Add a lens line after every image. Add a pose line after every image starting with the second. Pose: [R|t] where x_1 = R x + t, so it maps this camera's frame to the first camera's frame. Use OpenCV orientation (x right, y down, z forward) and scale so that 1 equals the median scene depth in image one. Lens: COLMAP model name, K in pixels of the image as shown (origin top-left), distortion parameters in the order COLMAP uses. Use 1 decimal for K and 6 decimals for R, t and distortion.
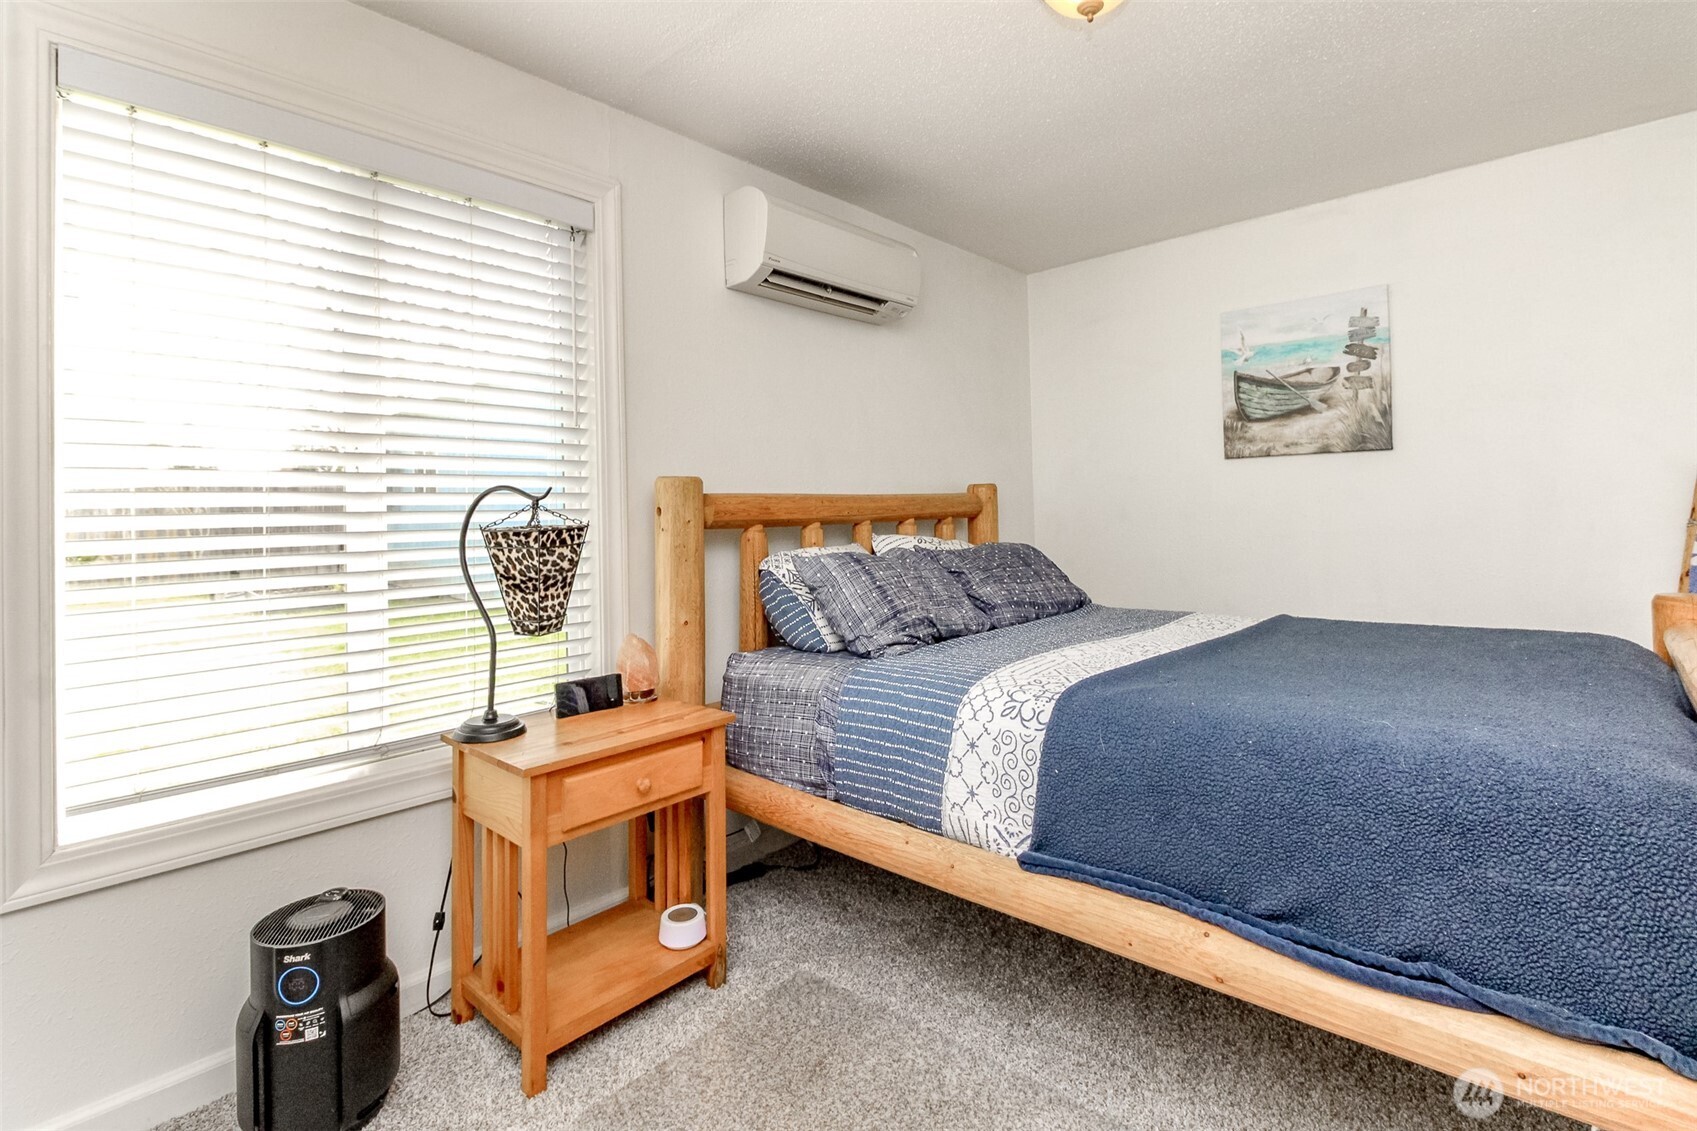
lens RADIAL K [[786.9, 0, 848.8], [0, 786.9, 508.9], [0, 0, 1]] dist [0.004395, -0.000034]
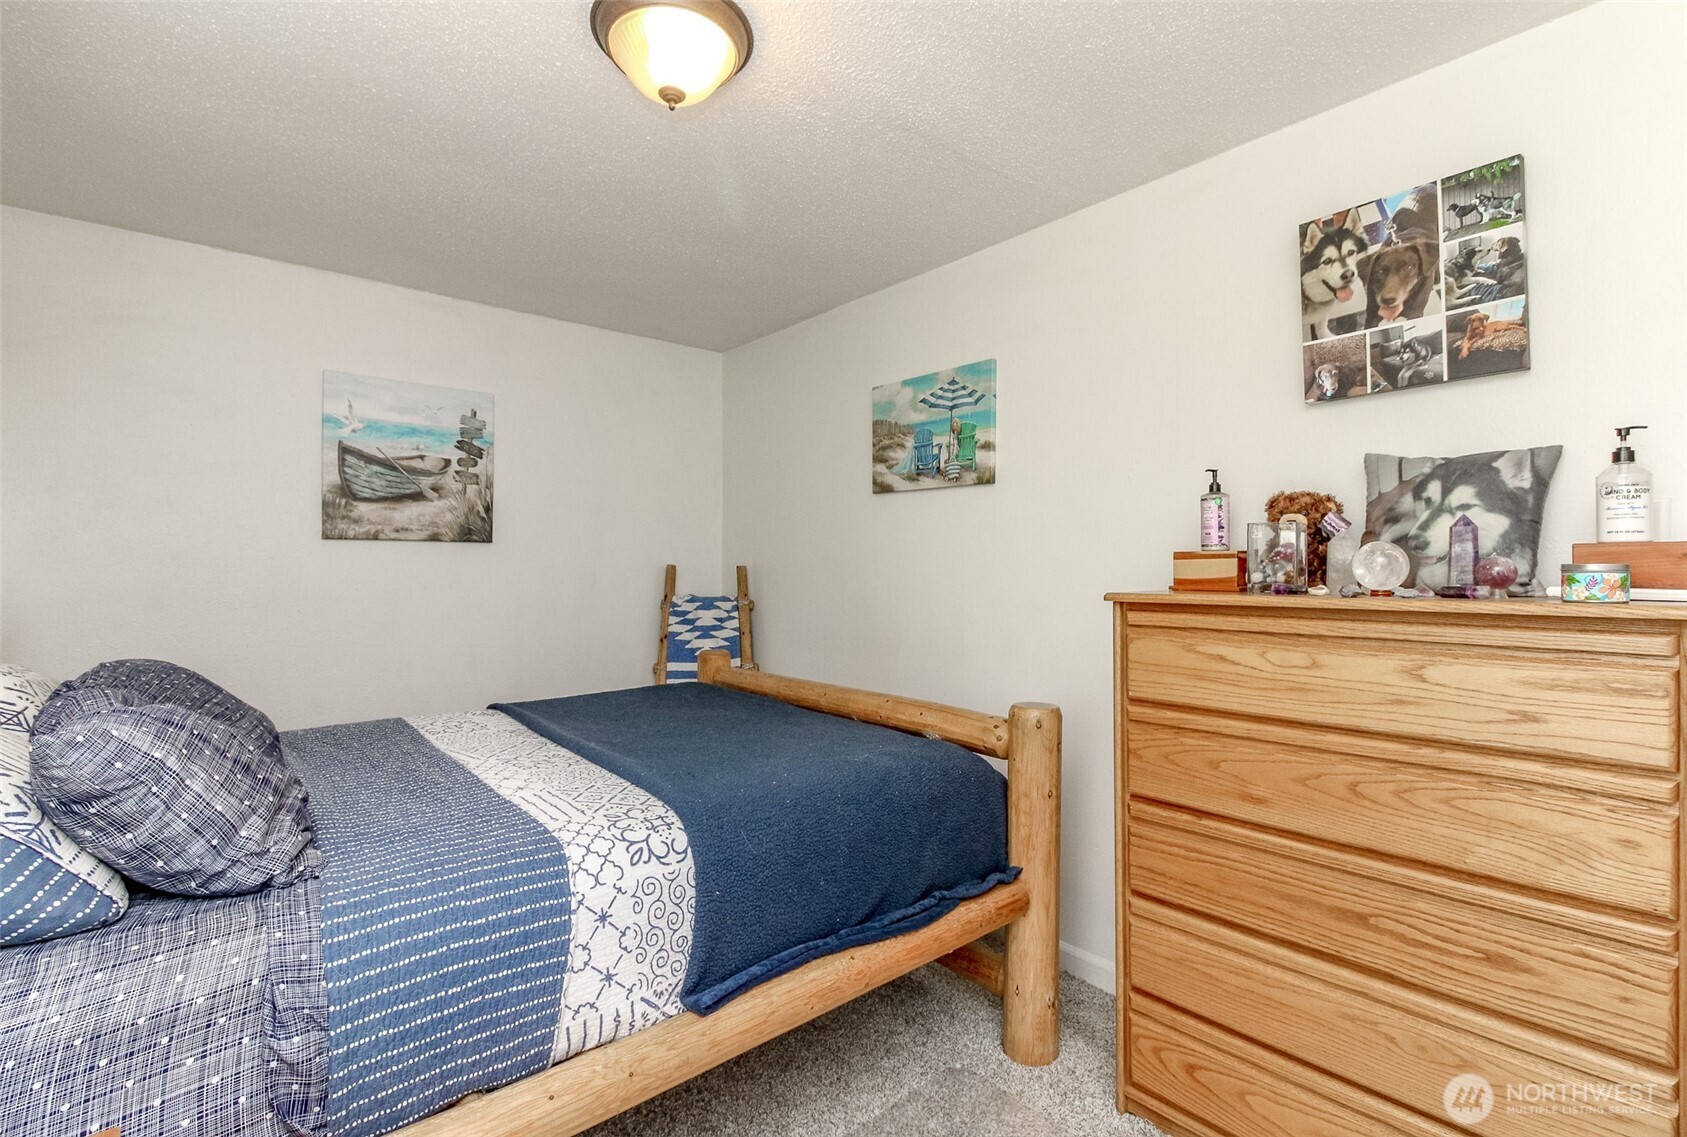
lens RADIAL K [[772.7, 0, 840.1], [0, 772.7, 567.0], [0, 0, 1]] dist [-0.002506, -0.001347]
pose [[0.132726, 0.021130, 0.990928, -0.393528], [-0.008167, 0.999762, -0.020224, -0.027056], [-0.991119, -0.005409, 0.132867, 0.438758]]
